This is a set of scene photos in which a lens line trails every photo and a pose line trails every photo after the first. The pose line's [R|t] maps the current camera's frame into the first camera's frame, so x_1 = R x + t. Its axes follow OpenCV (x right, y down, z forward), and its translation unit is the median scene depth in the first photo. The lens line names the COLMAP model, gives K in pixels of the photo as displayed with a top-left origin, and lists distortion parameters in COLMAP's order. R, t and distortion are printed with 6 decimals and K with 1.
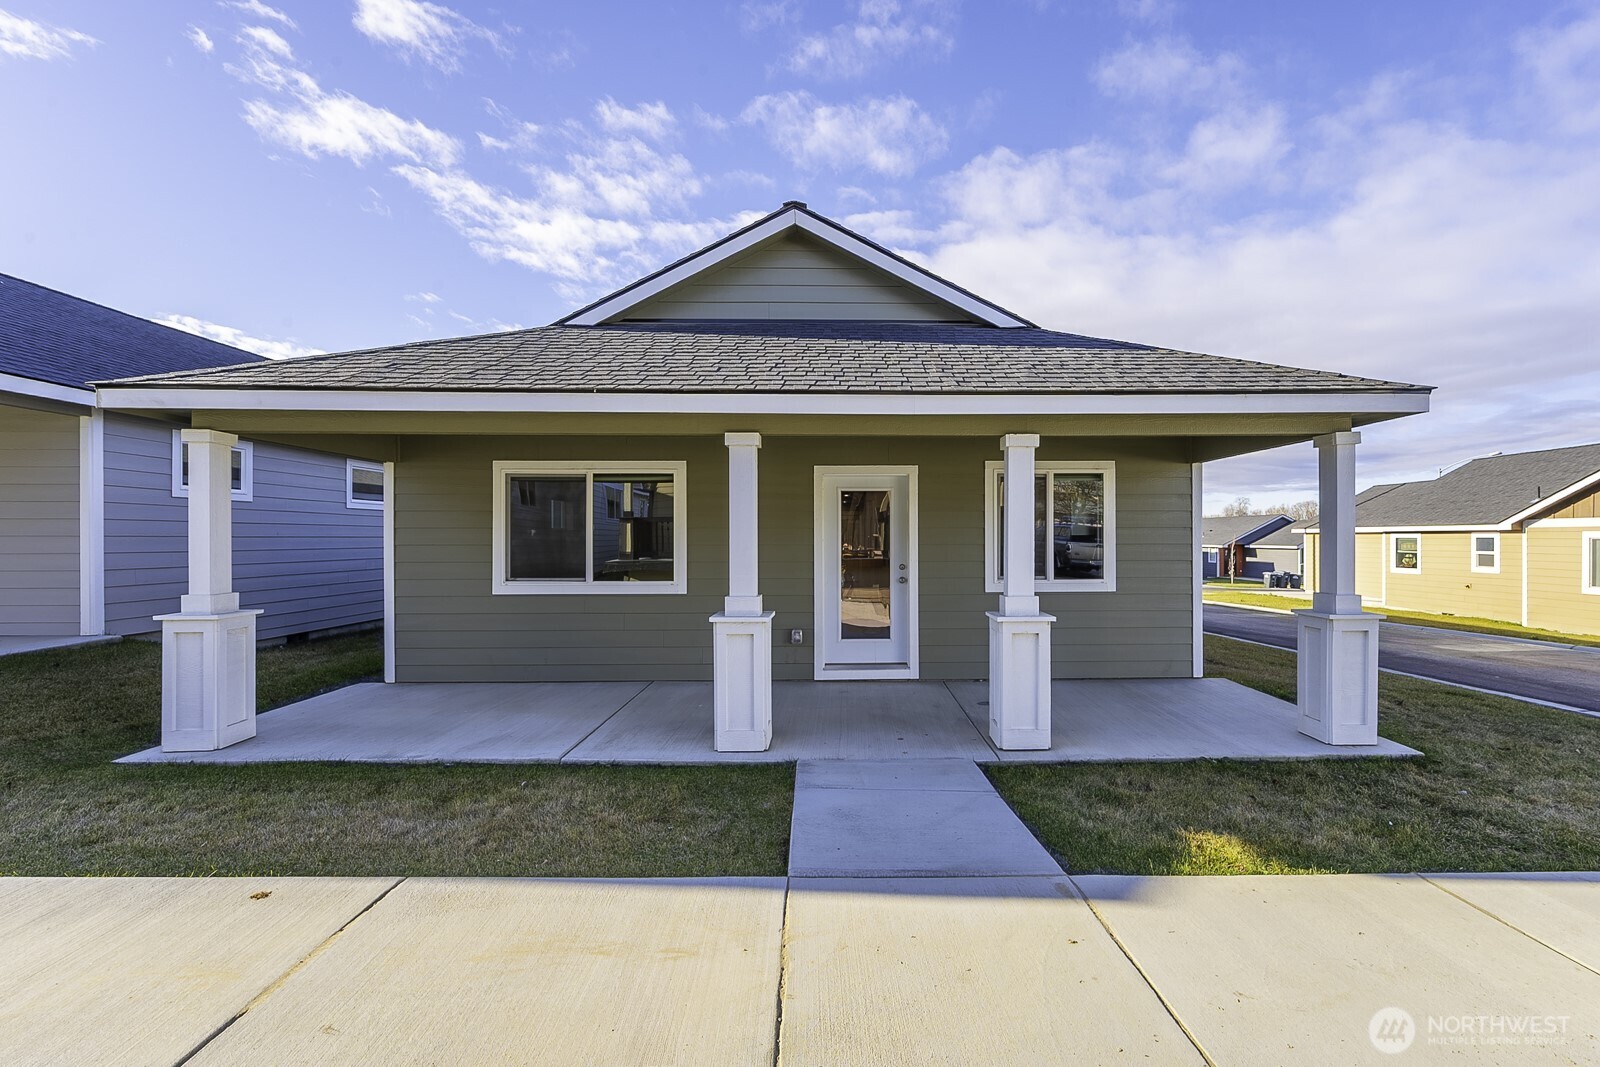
lens RADIAL K [[644.6, 0, 810.1], [0, 644.6, 538.3], [0, 0, 1]] dist [-0.001412, -0.001121]
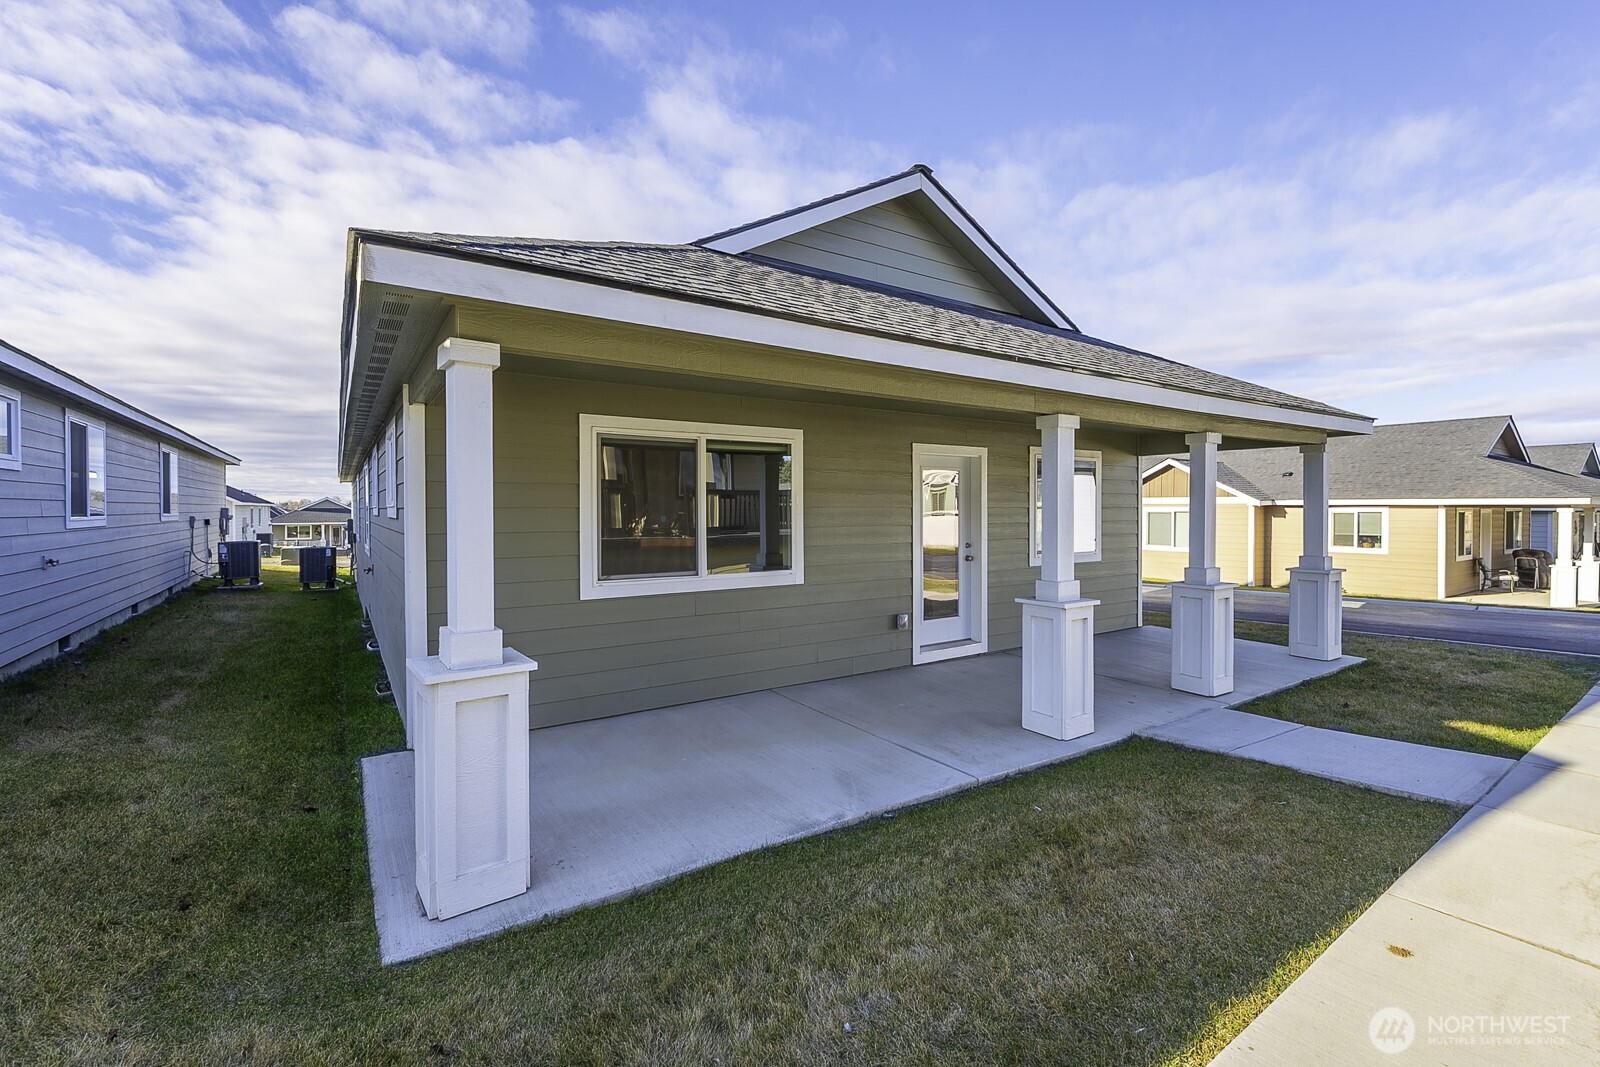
lens RADIAL K [[674.5, 0, 800.5], [0, 674.5, 521.8], [0, 0, 1]] dist [-0.002369, -0.000518]
pose [[0.855383, -0.009480, 0.517909, -0.673136], [0.001409, 0.999871, 0.015973, -0.011574], [-0.517994, -0.012933, 0.855287, 0.226507]]
